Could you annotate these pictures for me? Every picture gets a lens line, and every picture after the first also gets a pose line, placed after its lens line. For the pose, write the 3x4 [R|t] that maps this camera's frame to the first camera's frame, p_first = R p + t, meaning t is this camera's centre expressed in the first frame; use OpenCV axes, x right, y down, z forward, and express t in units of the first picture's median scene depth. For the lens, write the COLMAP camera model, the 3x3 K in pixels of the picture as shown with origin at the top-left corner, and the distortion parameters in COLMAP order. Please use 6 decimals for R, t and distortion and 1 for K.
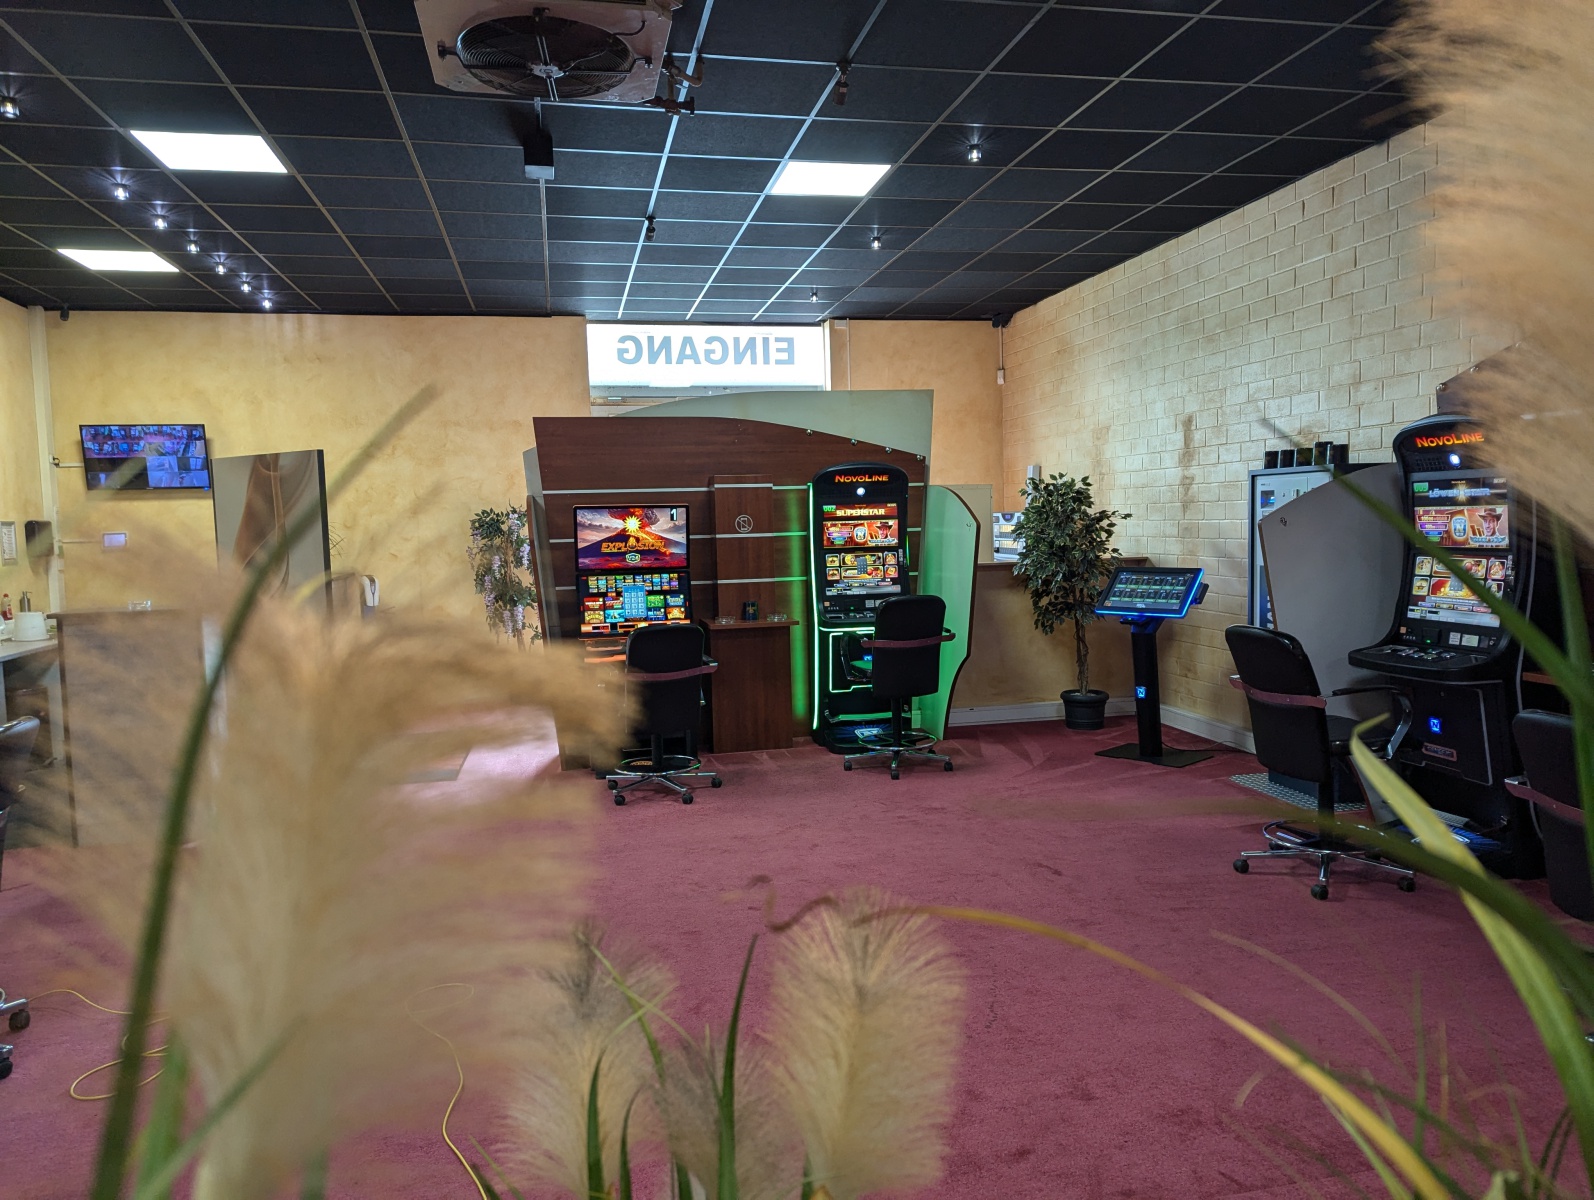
lens RADIAL K [[1130.2, 0, 809.9], [0, 1130.2, 601.4], [0, 0, 1]] dist [0.085066, -0.094906]
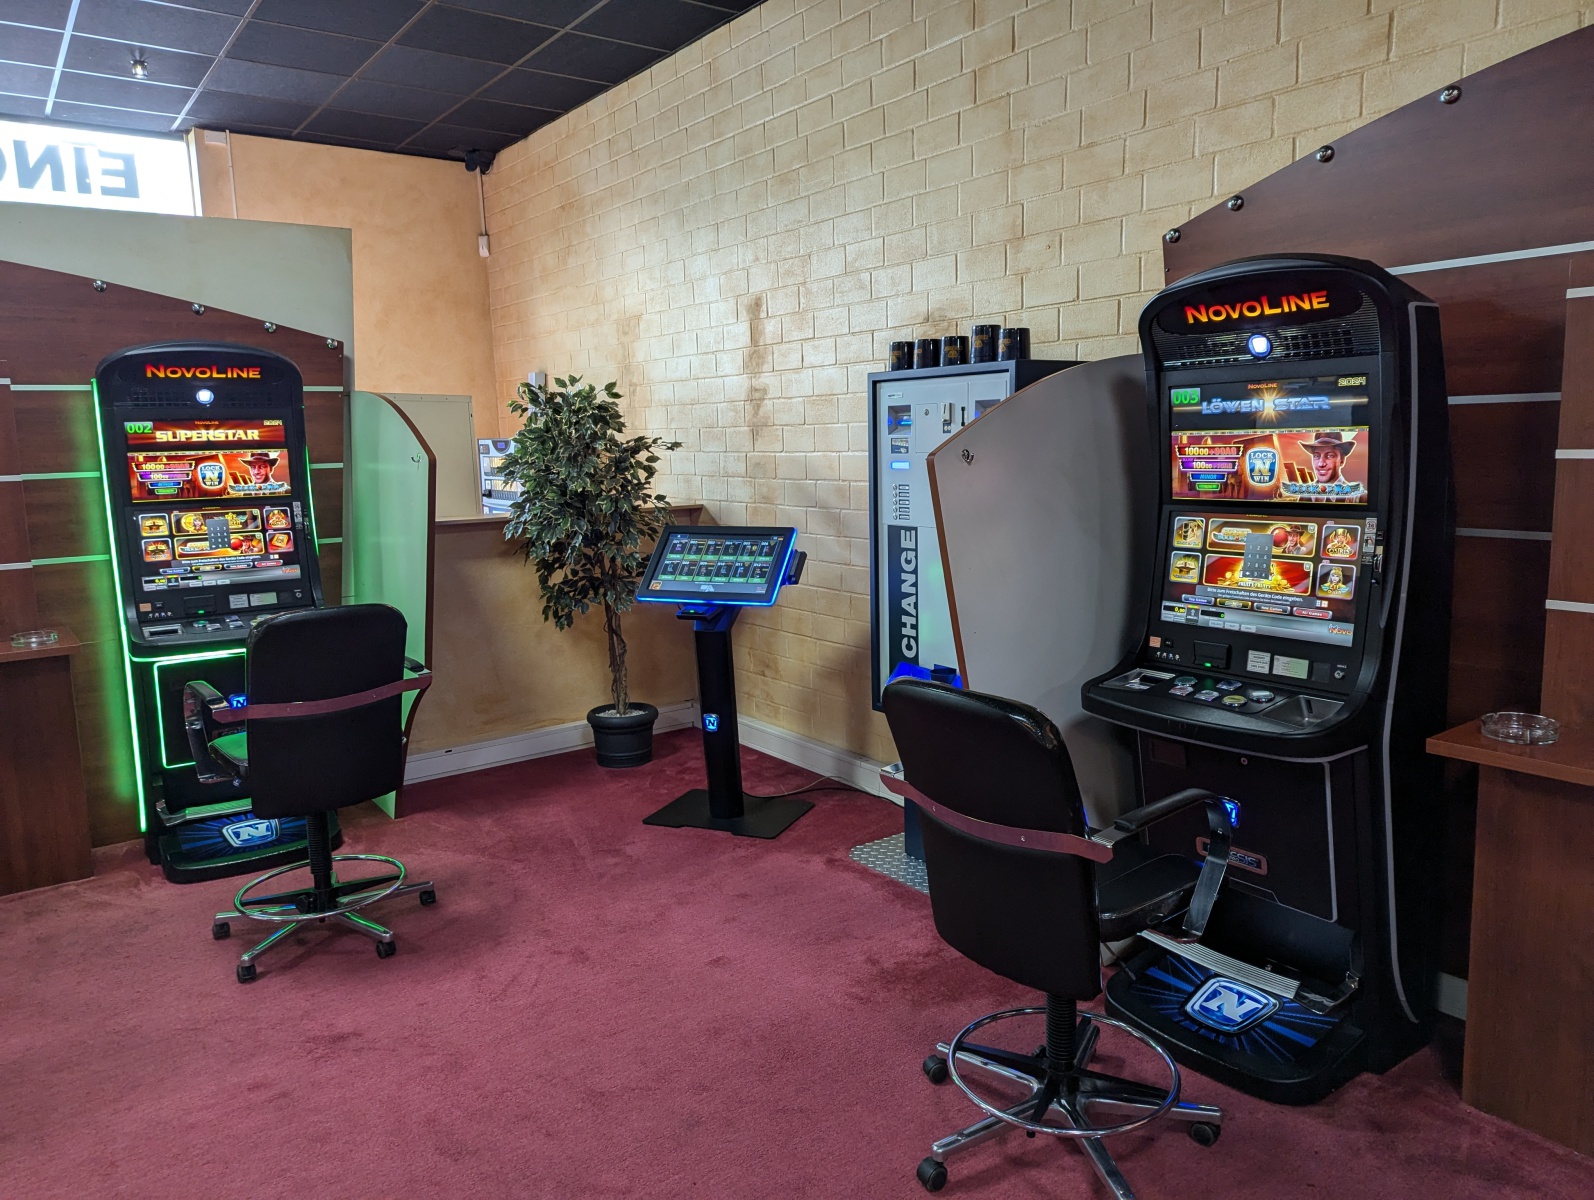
lens RADIAL K [[1142.5, 0, 824.4], [0, 1142.5, 593.1], [0, 0, 1]] dist [0.055478, -0.050605]
pose [[0.912274, -0.051651, 0.406310, 0.085957], [0.029889, 0.997767, 0.059728, -0.027483], [-0.408488, -0.042345, 0.911781, 0.367267]]
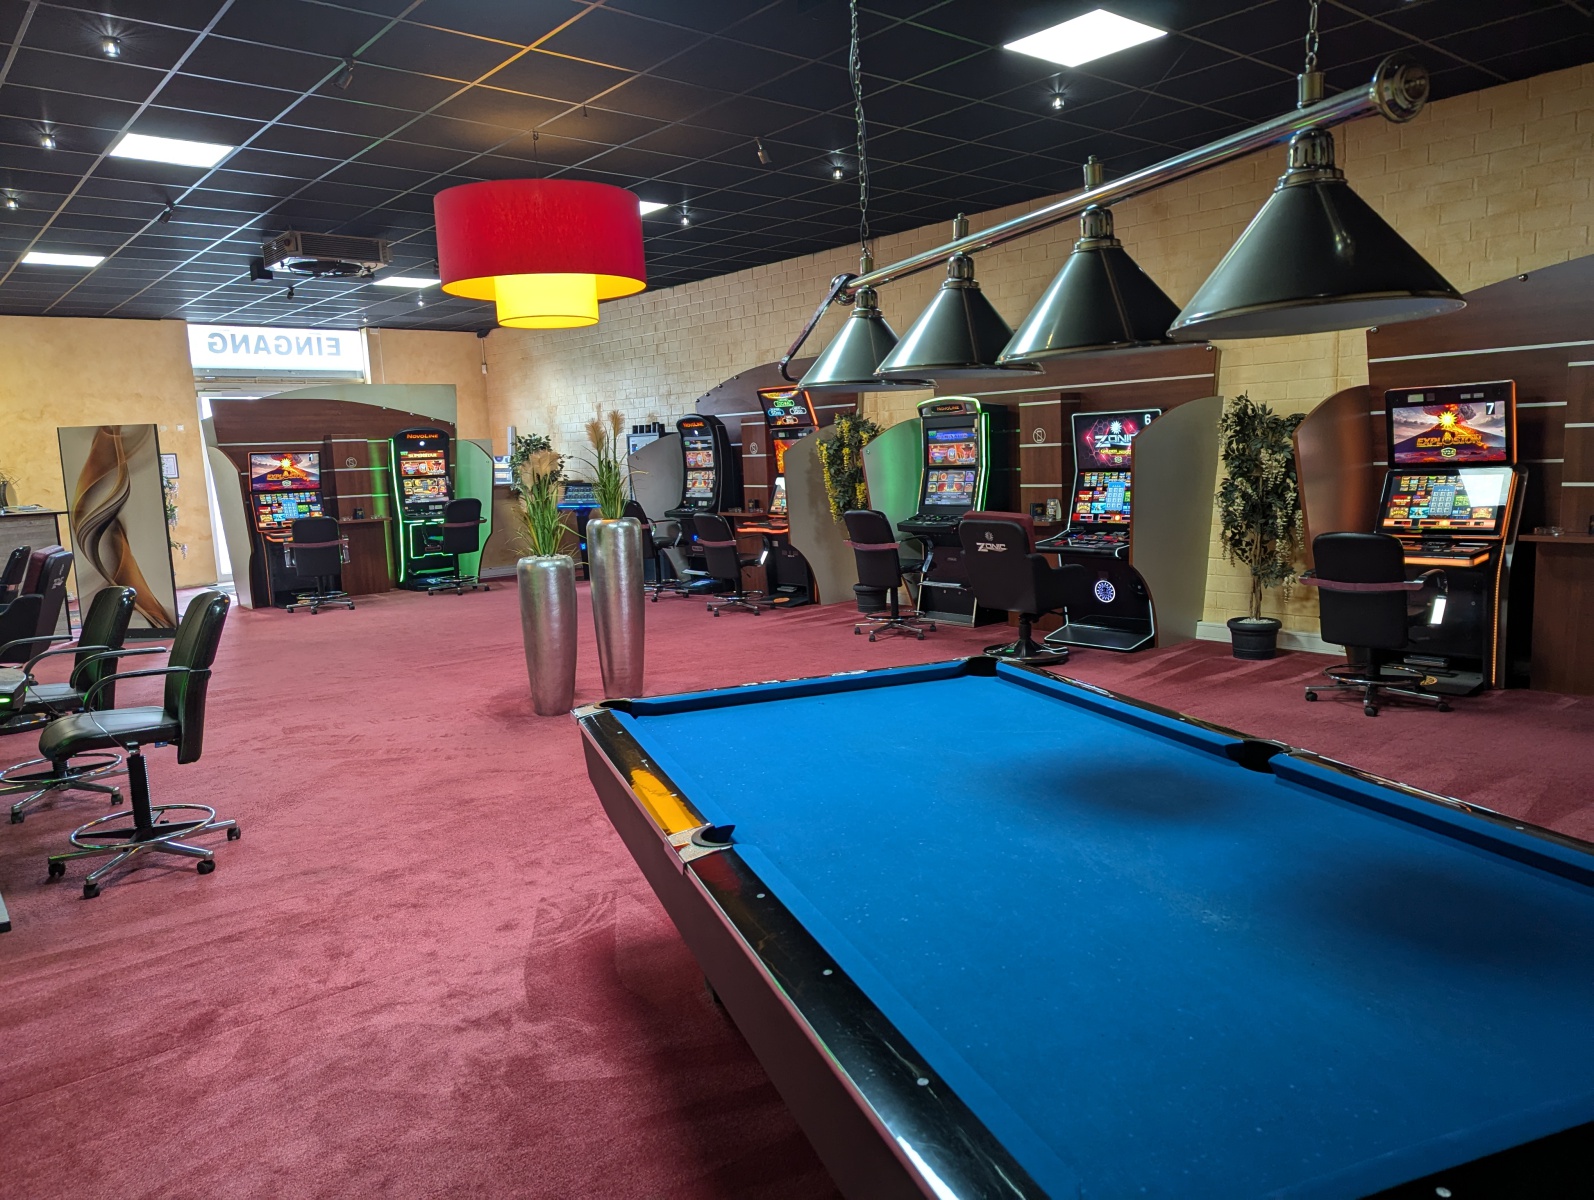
lens RADIAL K [[1116.7, 0, 801.1], [0, 1116.7, 601.1], [0, 0, 1]] dist [0.084241, -0.084188]
pose [[0.889348, -0.069363, 0.451938, -0.241897], [0.048200, 0.997141, 0.058191, 0.074167], [-0.454683, -0.029969, 0.890149, -0.847577]]
